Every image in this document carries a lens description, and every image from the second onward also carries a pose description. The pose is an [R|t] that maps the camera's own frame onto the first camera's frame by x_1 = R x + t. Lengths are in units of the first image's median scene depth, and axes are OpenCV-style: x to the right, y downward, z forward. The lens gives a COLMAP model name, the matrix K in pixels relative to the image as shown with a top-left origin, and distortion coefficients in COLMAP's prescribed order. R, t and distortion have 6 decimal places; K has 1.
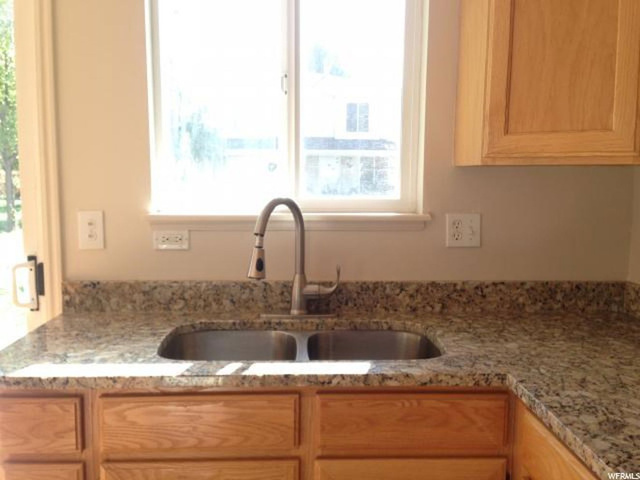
lens RADIAL K [[594.9, 0, 320.0], [0, 594.9, 240.0], [0, 0, 1]] dist [0.162590, -0.278751]
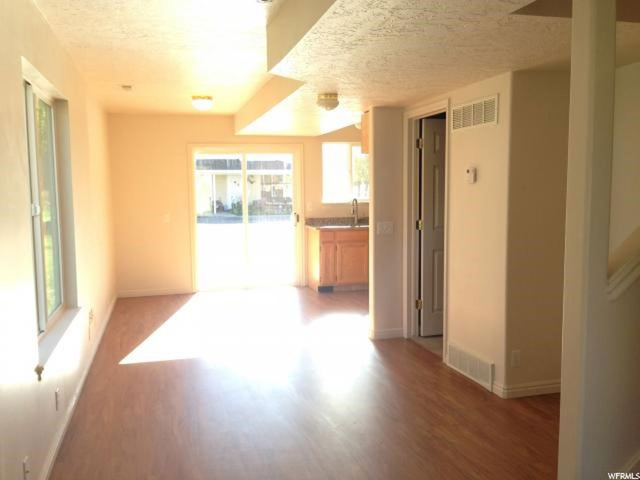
lens RADIAL K [[594.9, 0, 320.0], [0, 594.9, 240.0], [0, 0, 1]] dist [0.162590, -0.278751]
pose [[0.975234, -0.038236, 0.217847, -1.256388], [0.042934, 0.998935, -0.016874, 0.301831], [-0.216970, 0.025809, 0.975837, -3.237887]]
